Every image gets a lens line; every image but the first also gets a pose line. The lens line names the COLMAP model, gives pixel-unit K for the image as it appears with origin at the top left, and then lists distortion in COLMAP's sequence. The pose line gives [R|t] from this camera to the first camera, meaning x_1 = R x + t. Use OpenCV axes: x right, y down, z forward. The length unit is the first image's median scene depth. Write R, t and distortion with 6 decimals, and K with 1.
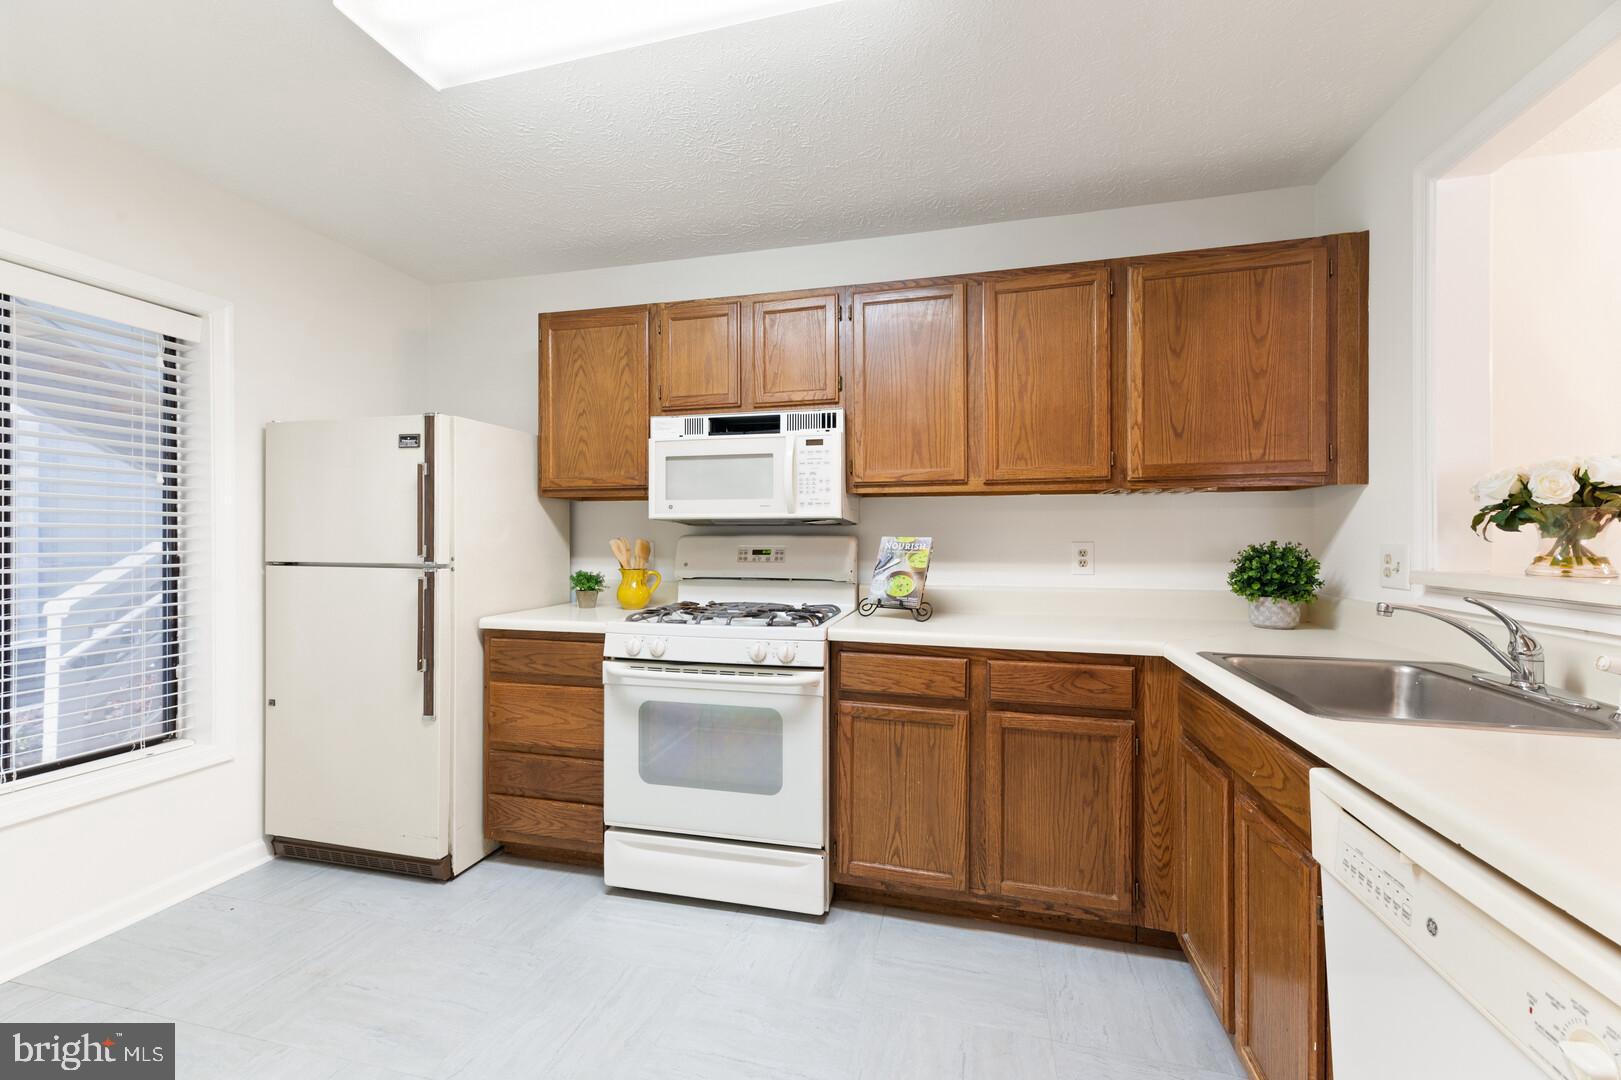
lens RADIAL K [[654.8, 0, 798.6], [0, 654.8, 541.3], [0, 0, 1]] dist [0.010789, -0.000170]
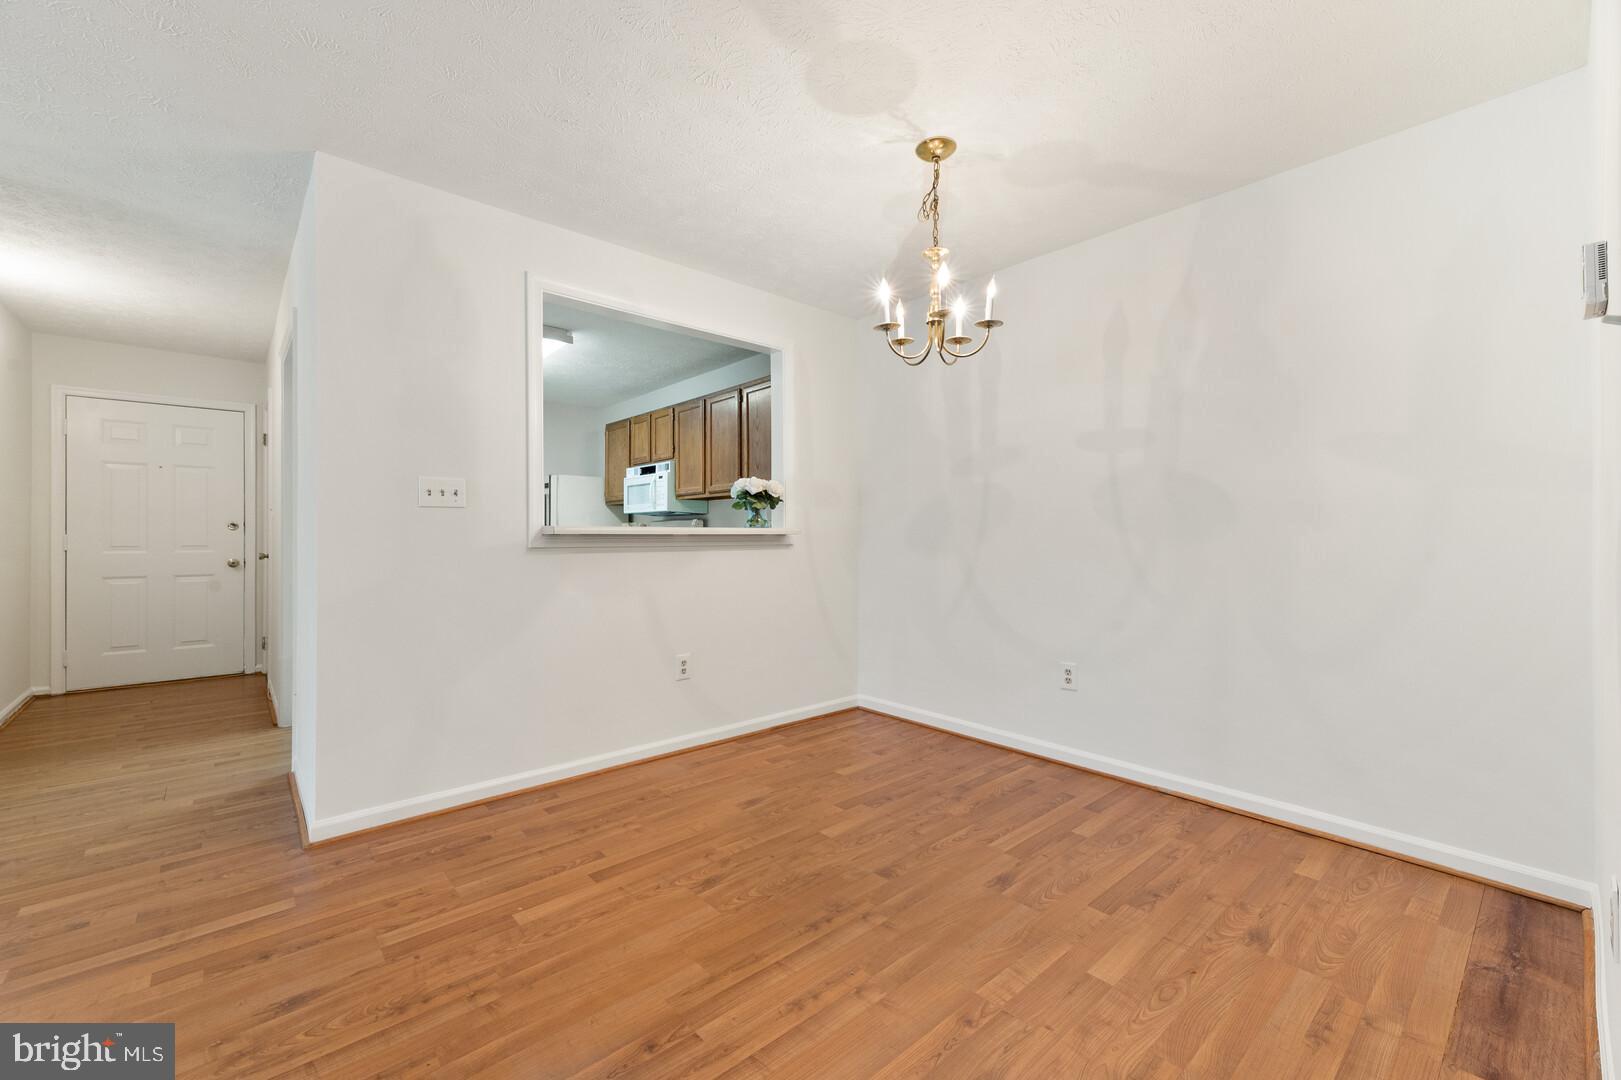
lens RADIAL K [[654.8, 0, 804.6], [0, 654.8, 536.8], [0, 0, 1]] dist [0.010789, -0.000170]
pose [[0.828905, -0.002159, -0.559385, 1.697124], [-0.000123, 0.999992, -0.004041, 0.058881], [0.559389, 0.003418, 0.828898, -0.569768]]
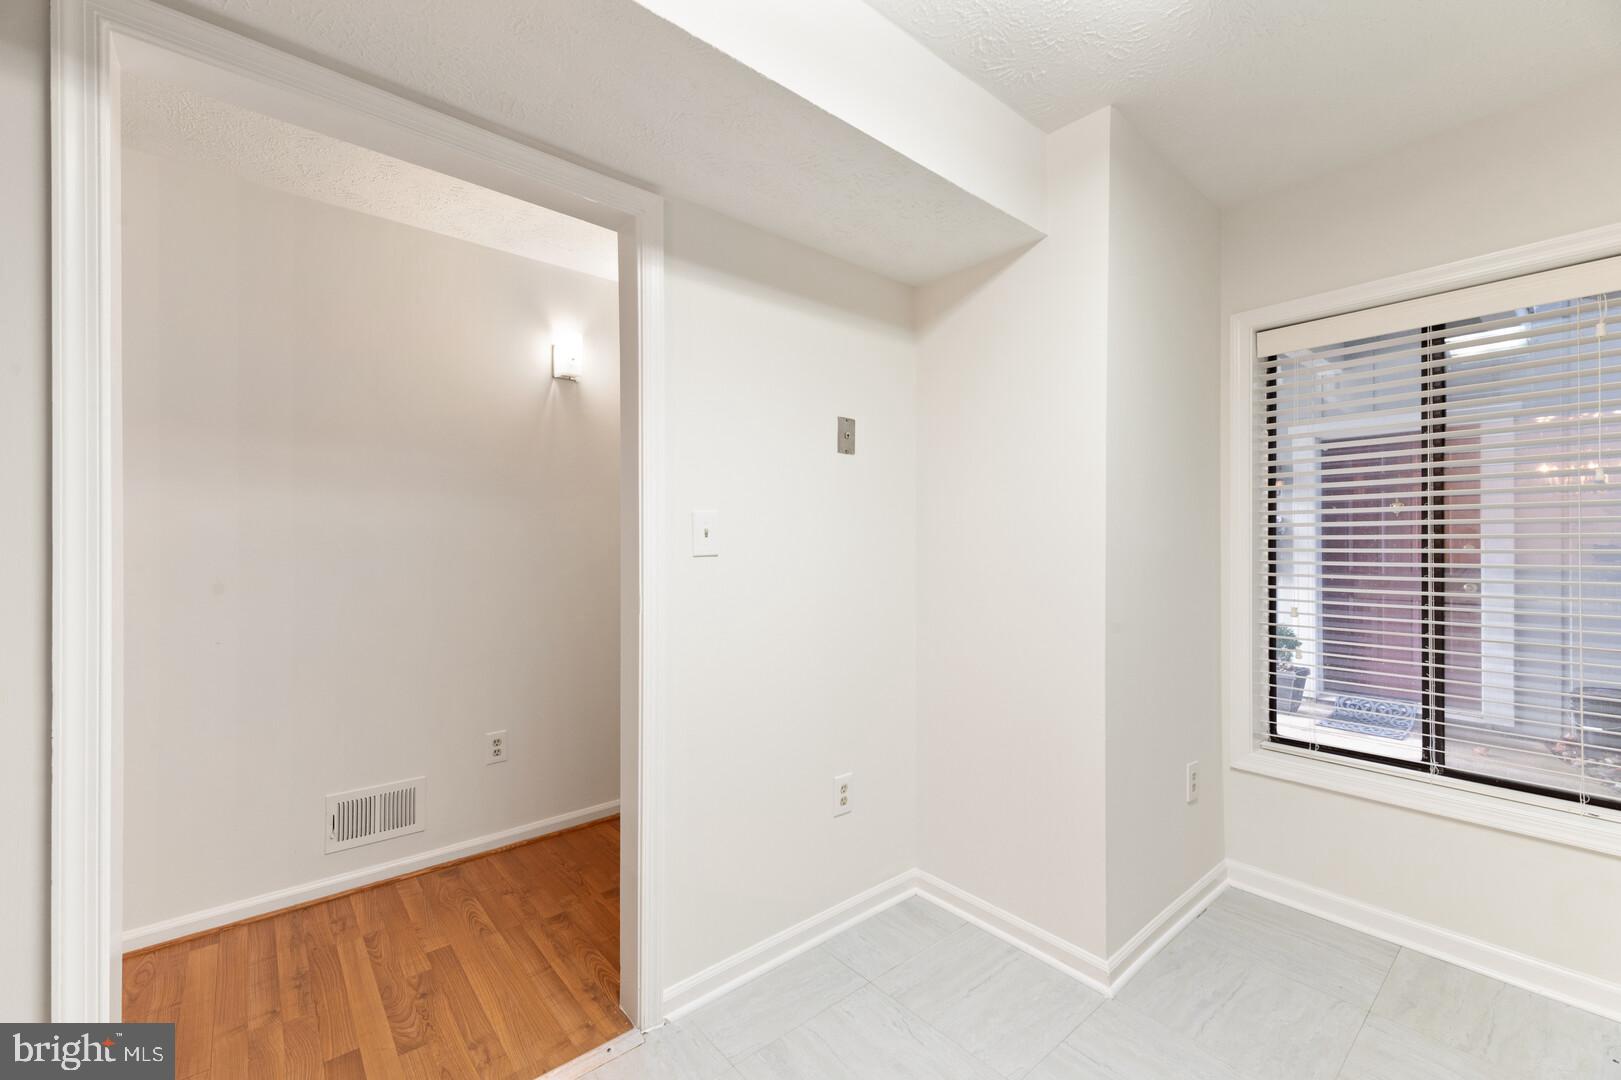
lens RADIAL K [[654.8, 0, 809.8], [0, 654.8, 541.6], [0, 0, 1]] dist [0.010789, -0.000170]
pose [[-0.575174, -0.003862, -0.818022, 0.237212], [-0.003240, 0.999992, -0.002443, -0.019538], [0.818025, 0.001245, -0.575181, 0.674580]]
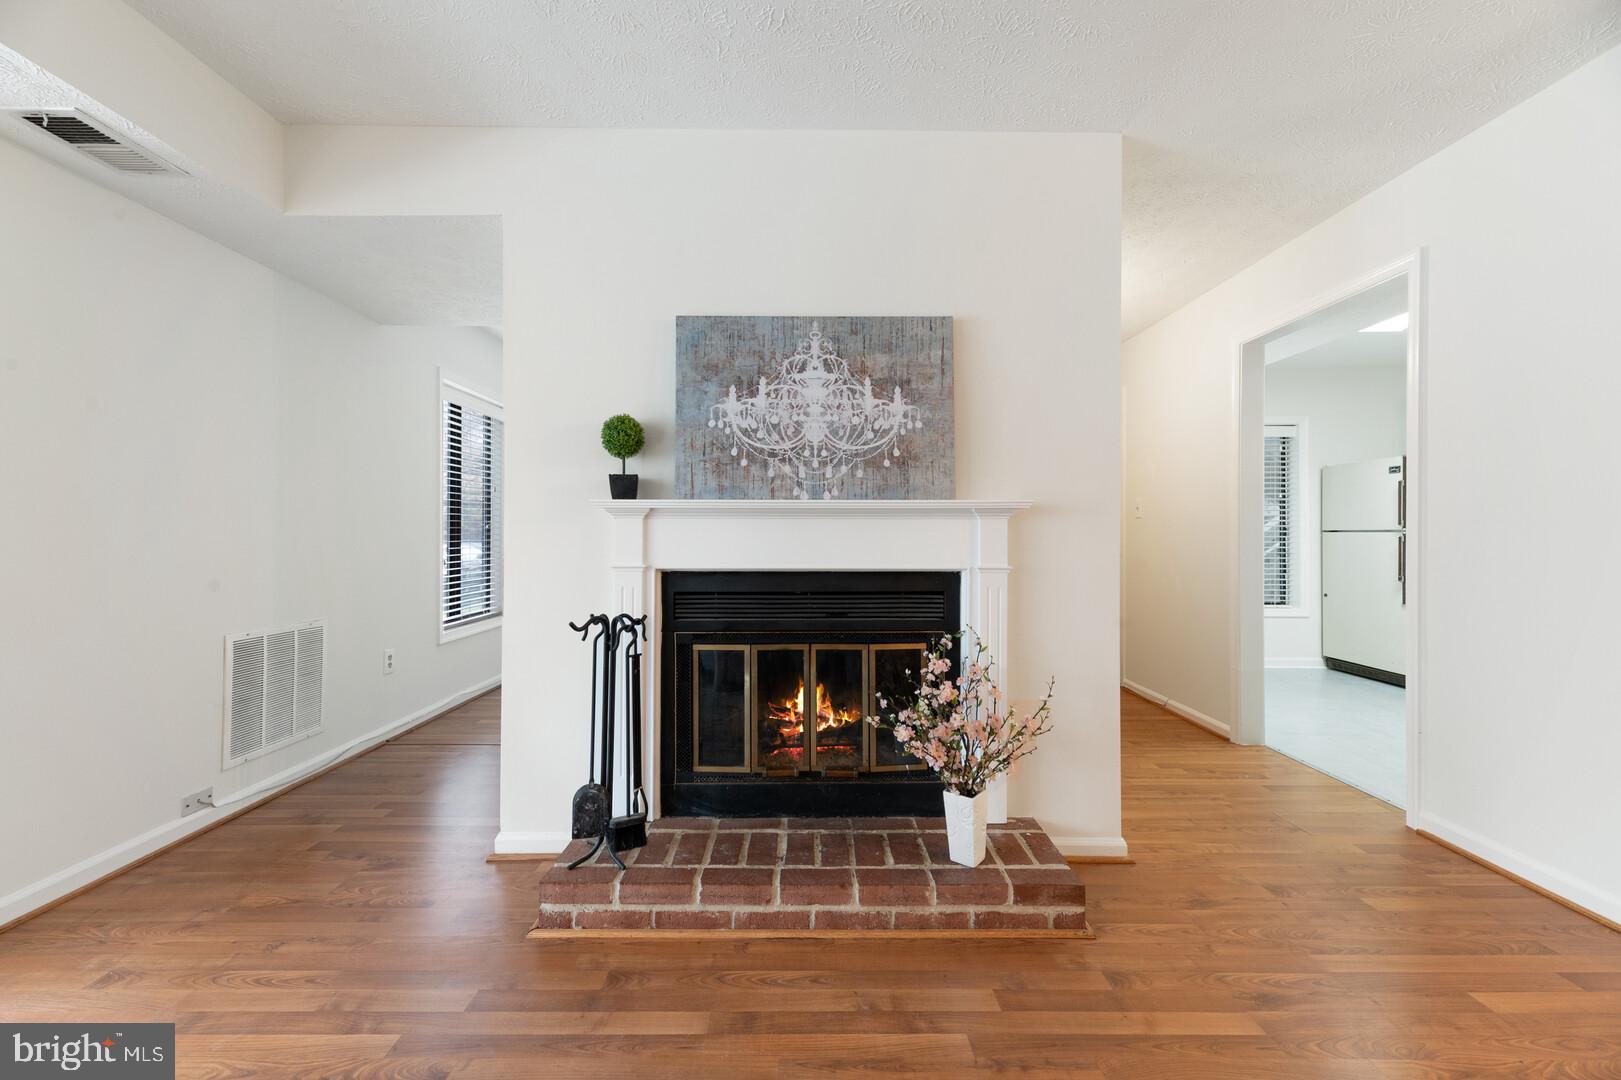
lens RADIAL K [[654.8, 0, 806.2], [0, 654.8, 528.6], [0, 0, 1]] dist [0.010789, -0.000170]
pose [[0.249718, -0.008393, -0.968282, 0.911817], [-0.005436, 0.999935, -0.010069, 0.058998], [0.968303, 0.007778, 0.249656, -1.245382]]
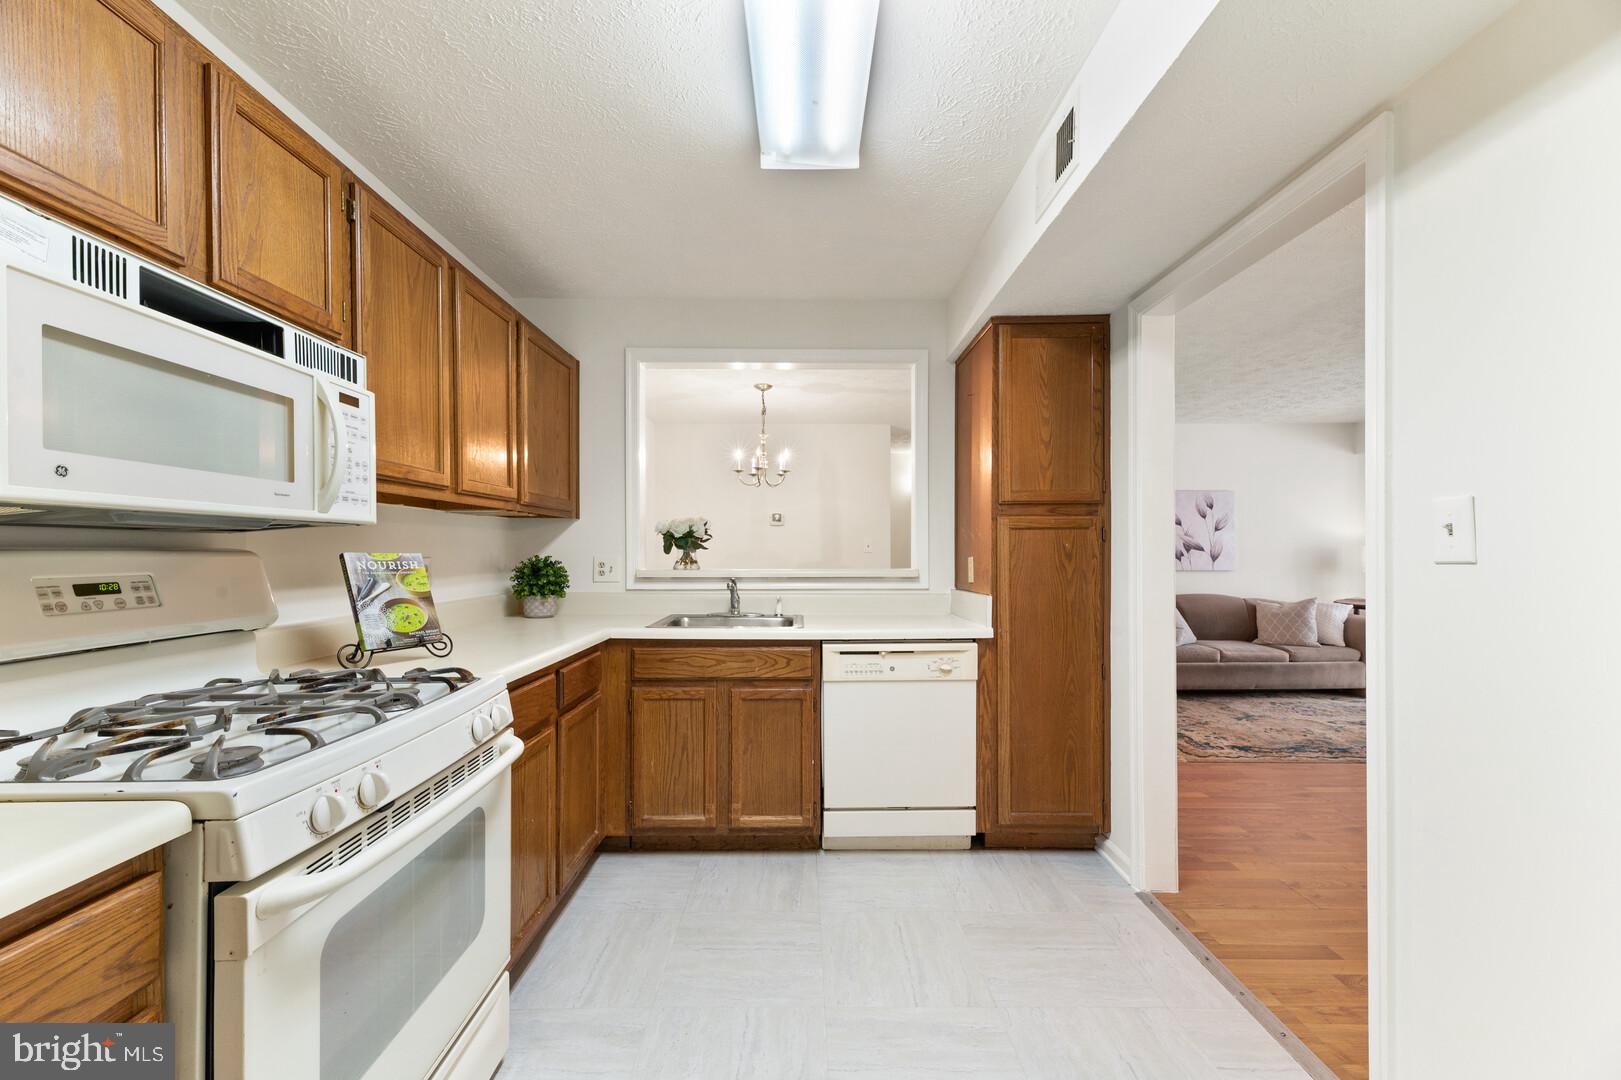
lens RADIAL K [[654.8, 0, 804.0], [0, 654.8, 556.6], [0, 0, 1]] dist [0.010789, -0.000170]
pose [[-0.257568, -0.010036, 0.966208, -0.700003], [0.004173, 0.999925, 0.011498, -0.009367], [-0.966251, 0.006993, -0.257507, 0.760266]]
